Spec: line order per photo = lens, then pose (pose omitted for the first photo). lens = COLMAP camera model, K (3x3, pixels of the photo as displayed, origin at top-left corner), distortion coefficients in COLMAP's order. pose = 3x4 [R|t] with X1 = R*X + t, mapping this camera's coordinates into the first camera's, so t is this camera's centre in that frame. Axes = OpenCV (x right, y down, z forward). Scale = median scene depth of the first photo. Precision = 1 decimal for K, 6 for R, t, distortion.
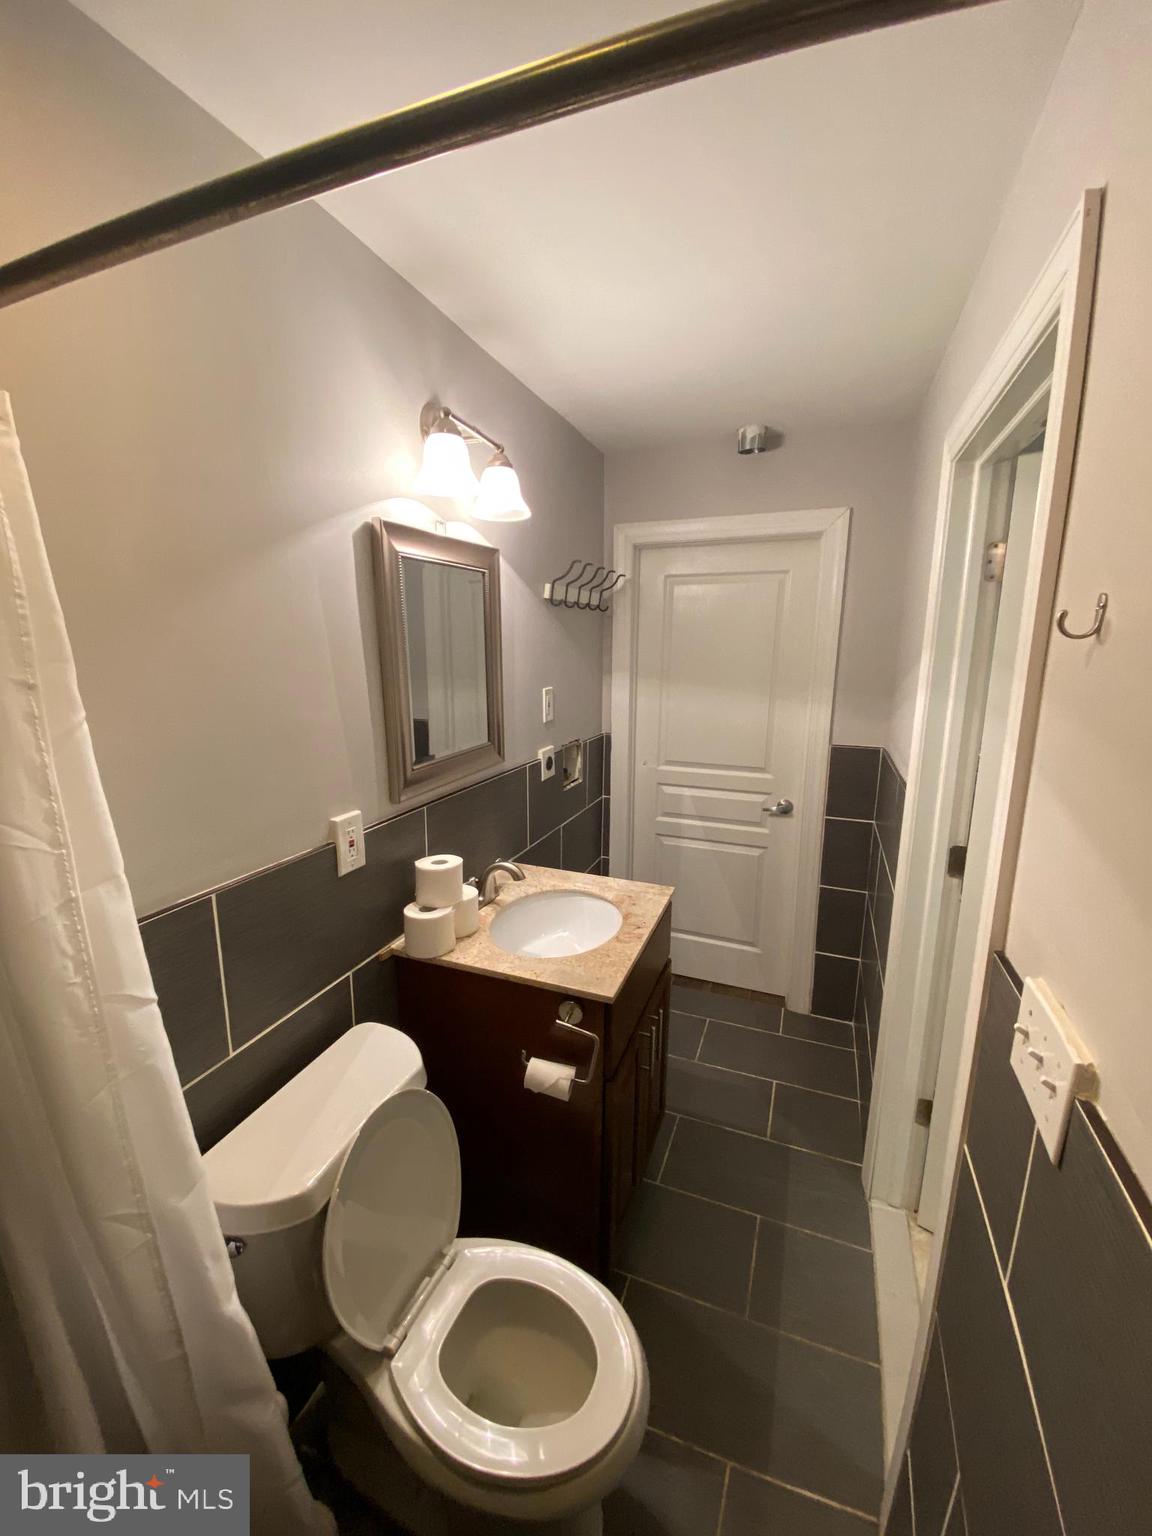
lens RADIAL K [[618.1, 0, 574.8], [0, 618.1, 770.2], [0, 0, 1]] dist [0.053647, -0.039720]
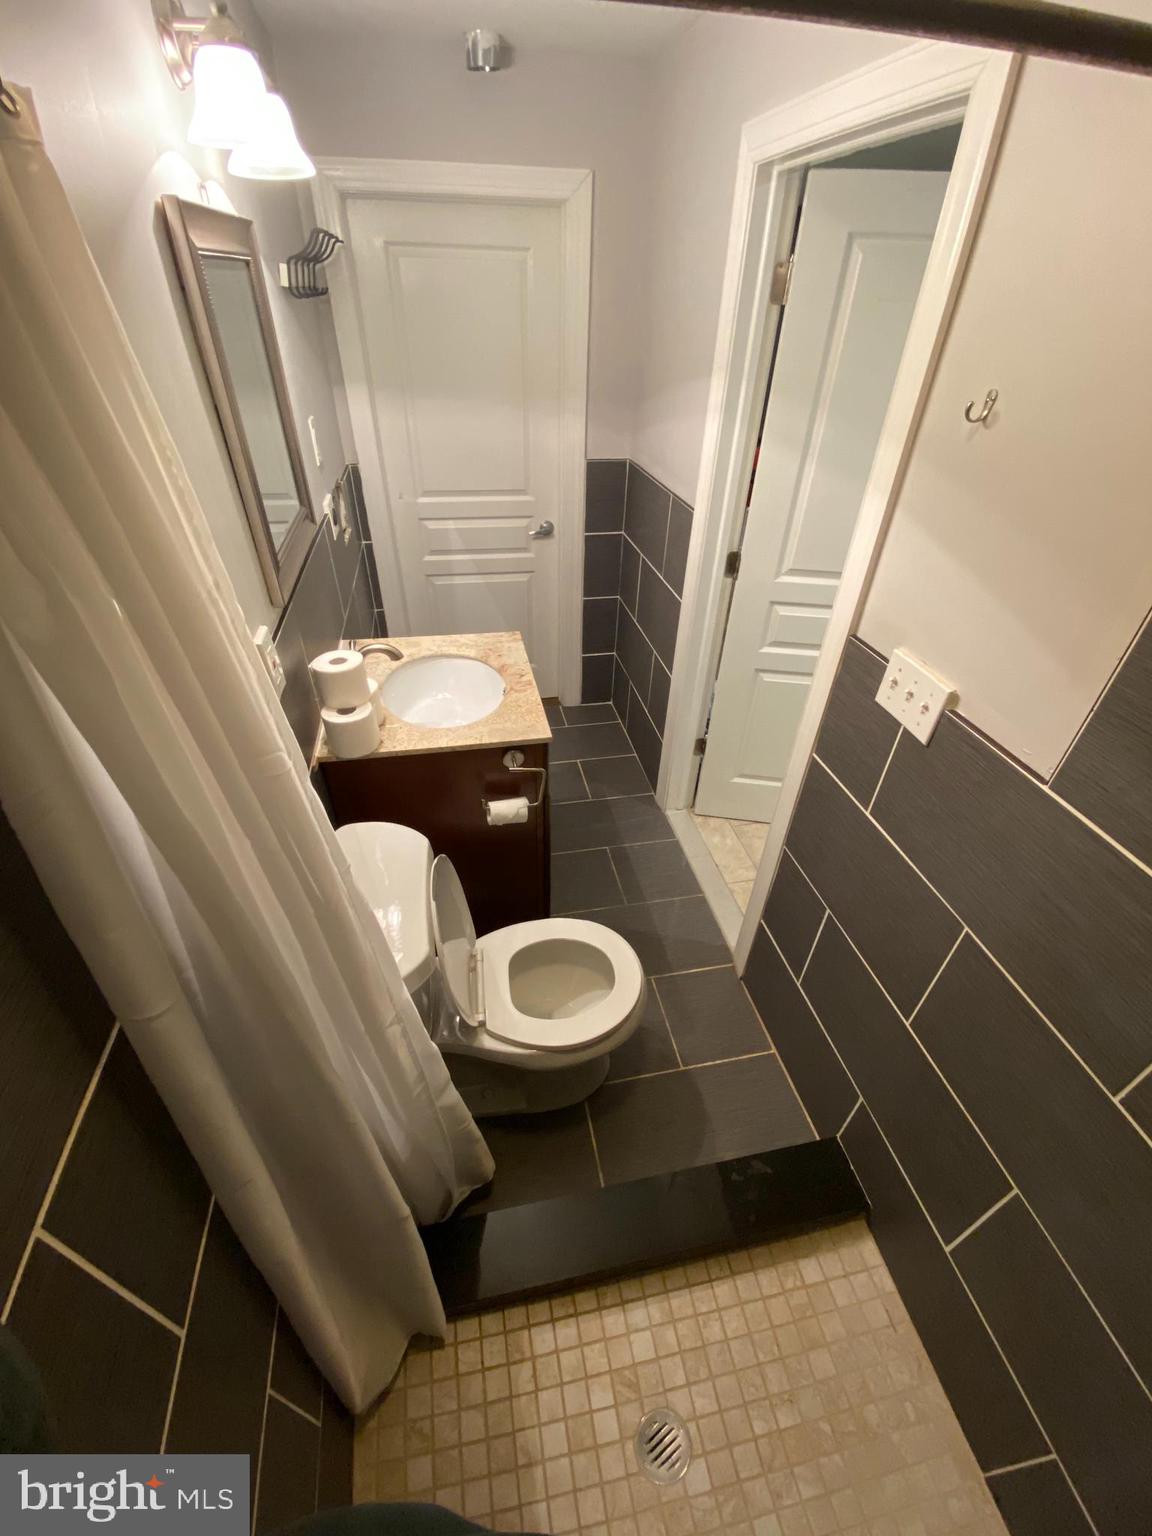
lens RADIAL K [[618.1, 0, 574.8], [0, 618.1, 770.2], [0, 0, 1]] dist [0.053647, -0.039720]
pose [[0.846560, -0.311572, 0.431577, -0.304957], [0.092265, 0.884407, 0.457505, -0.084871], [-0.524236, -0.347486, 0.777451, 0.016418]]
